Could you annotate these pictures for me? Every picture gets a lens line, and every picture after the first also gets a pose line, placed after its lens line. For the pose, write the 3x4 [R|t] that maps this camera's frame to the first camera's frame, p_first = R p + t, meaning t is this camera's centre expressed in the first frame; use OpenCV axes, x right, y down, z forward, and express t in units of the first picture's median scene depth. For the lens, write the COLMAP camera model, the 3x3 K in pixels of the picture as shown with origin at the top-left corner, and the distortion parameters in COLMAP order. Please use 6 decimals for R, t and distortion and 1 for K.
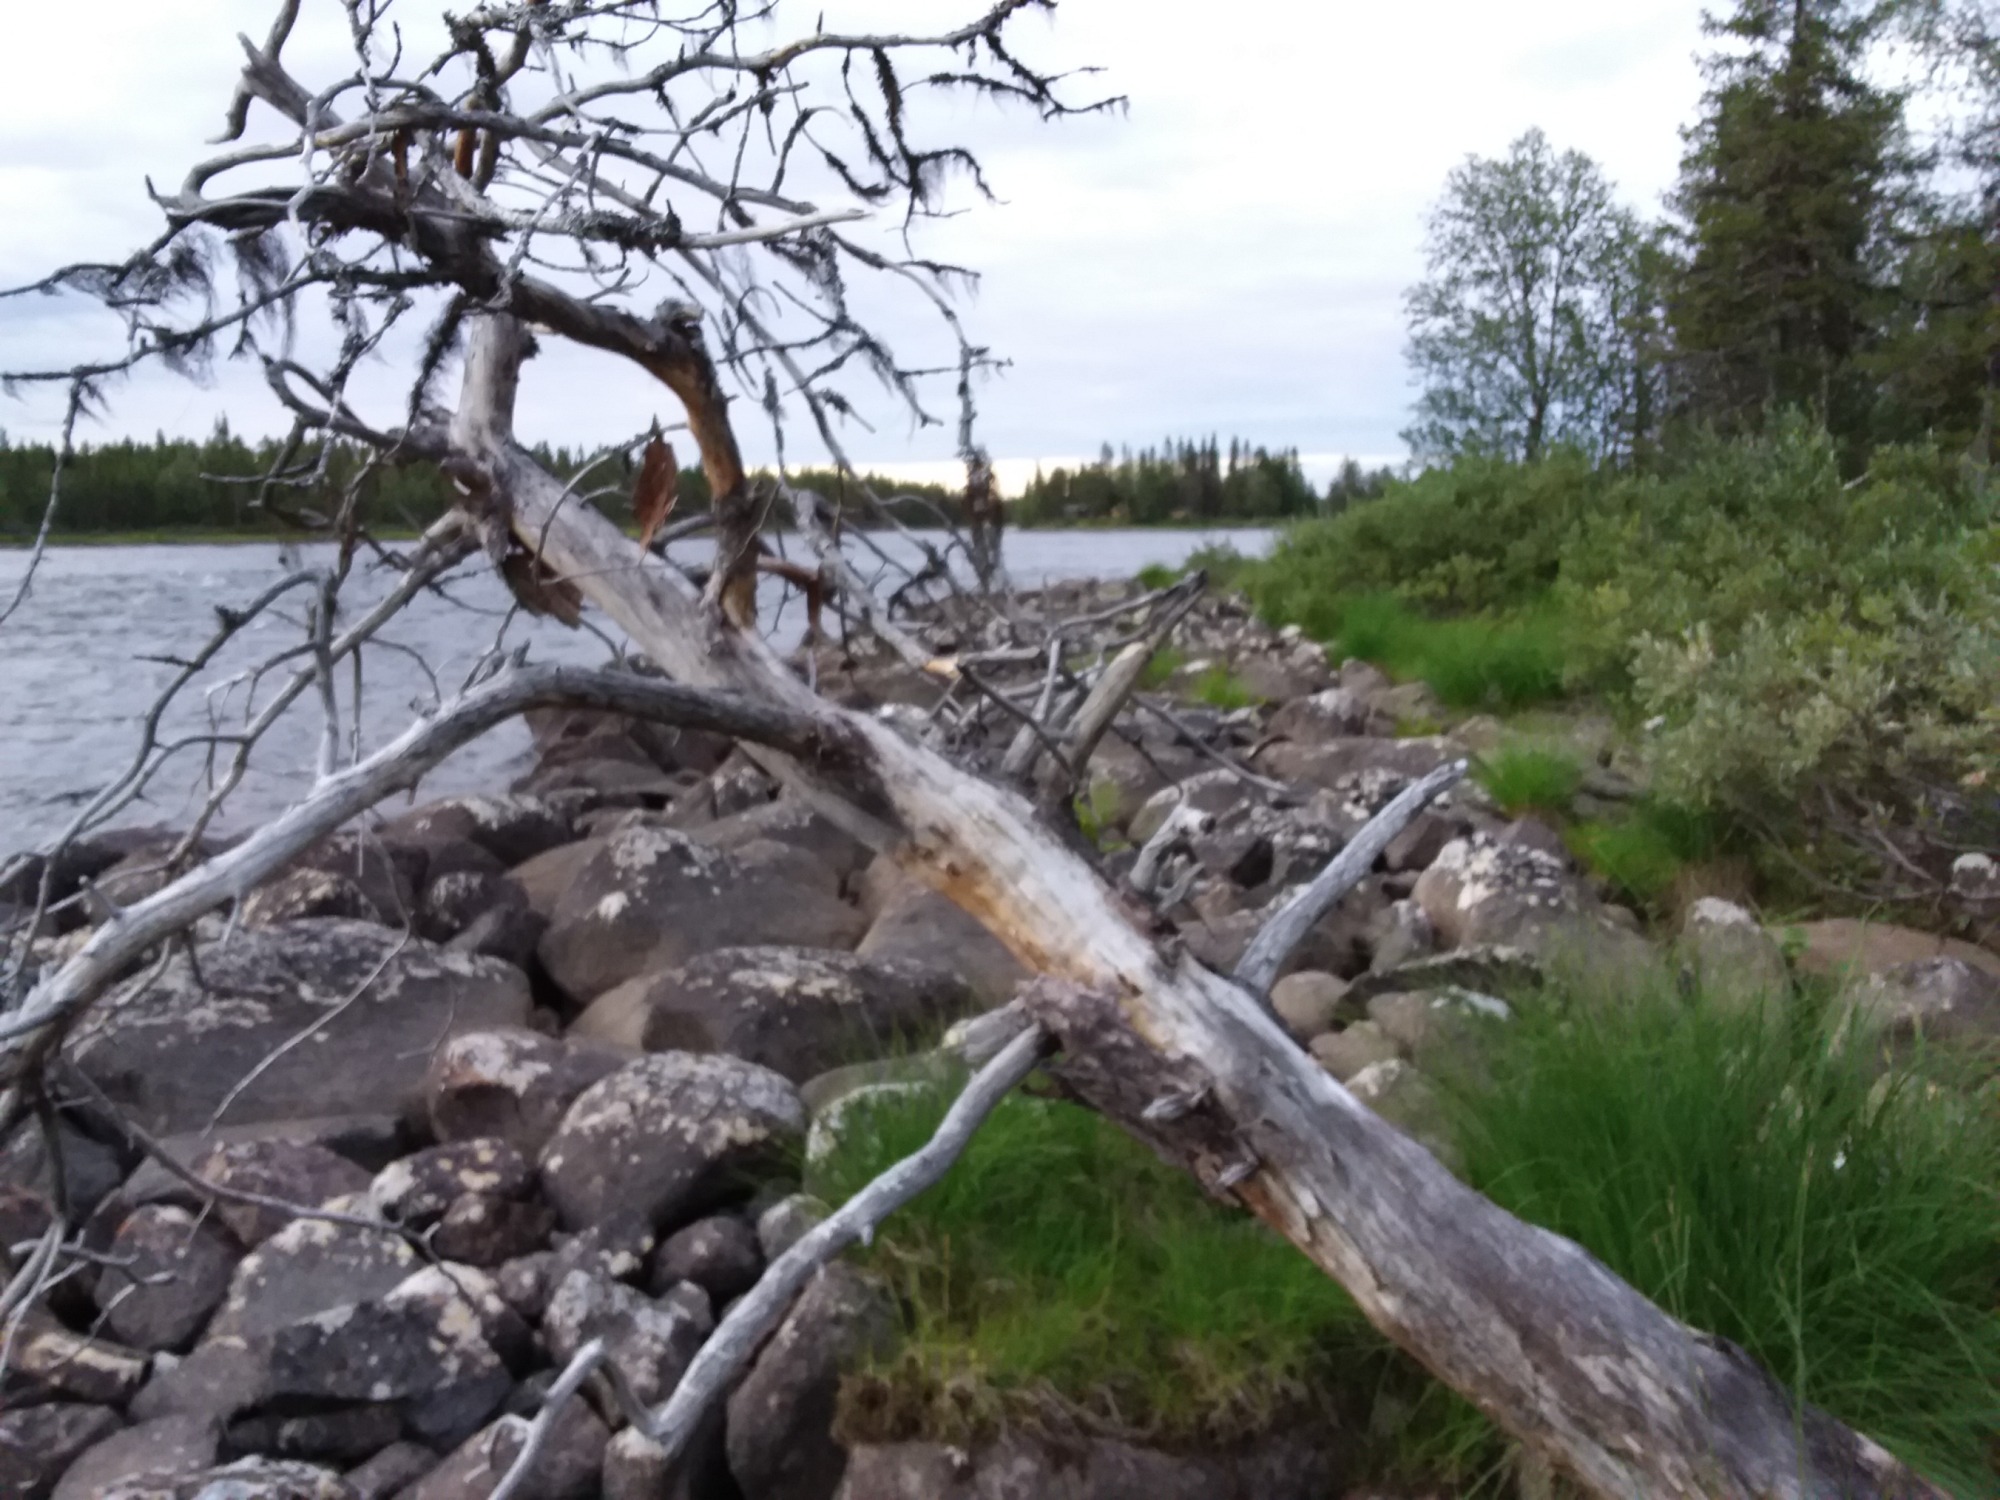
lens RADIAL K [[1580.3, 0, 1002.4], [0, 1580.3, 743.4], [0, 0, 1]] dist [0.066950, -0.004159]
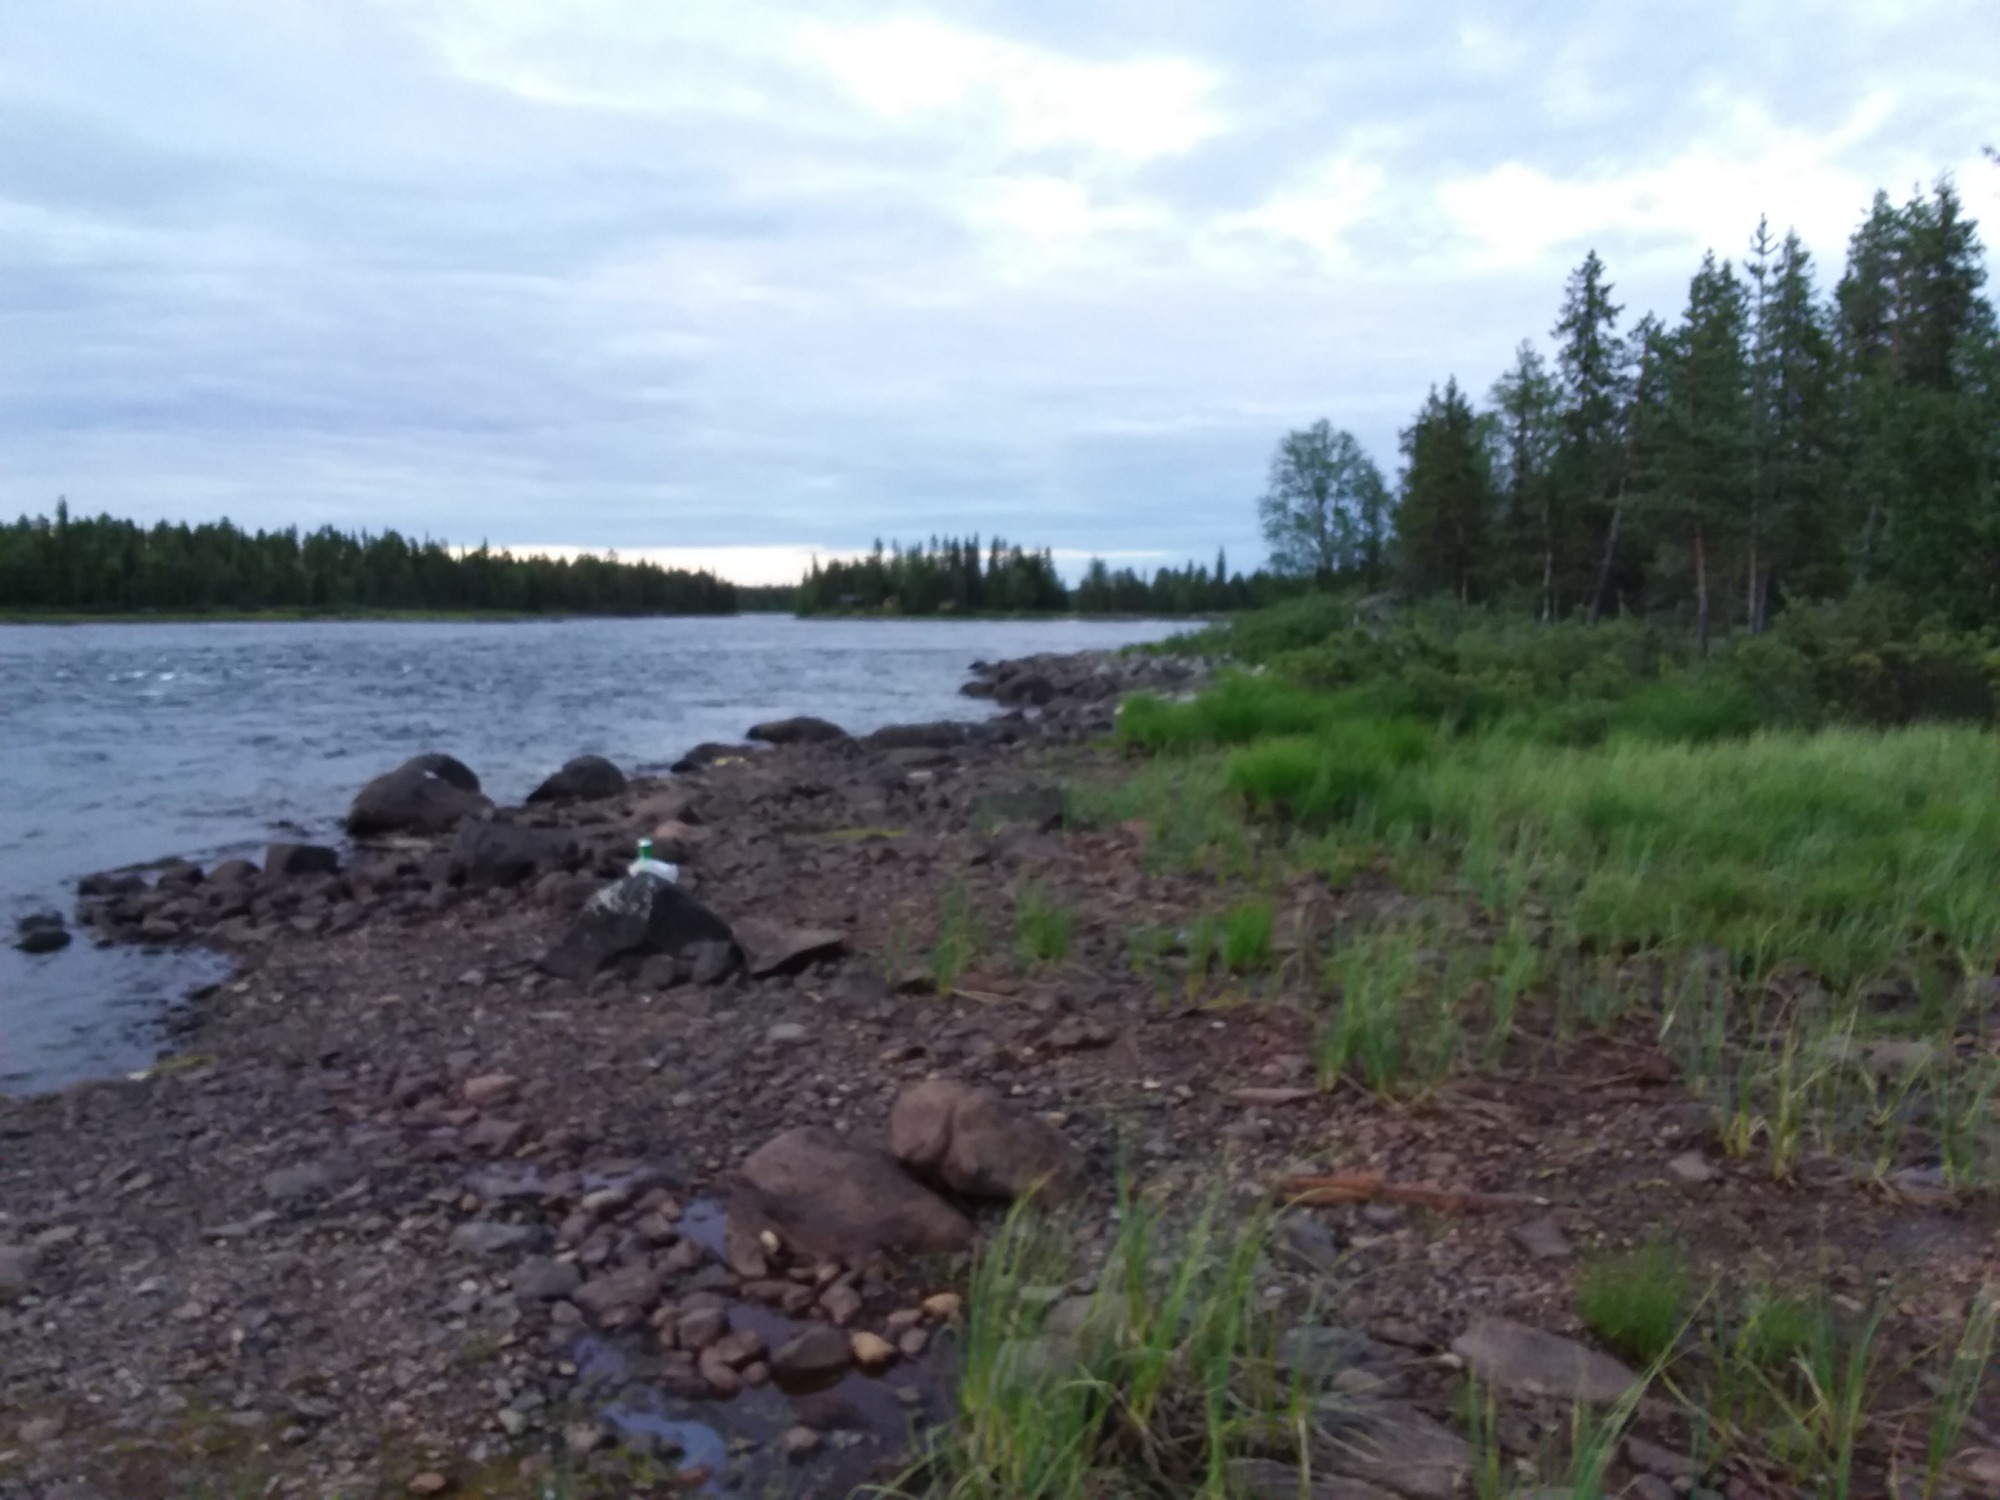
lens RADIAL K [[1580.3, 0, 1002.6], [0, 1580.3, 752.3], [0, 0, 1]] dist [0.066950, -0.004159]
pose [[0.985869, -0.002596, 0.167500, -0.064138], [0.010822, 0.998778, -0.048217, 0.017865], [-0.167170, 0.049349, 0.984692, -0.137940]]
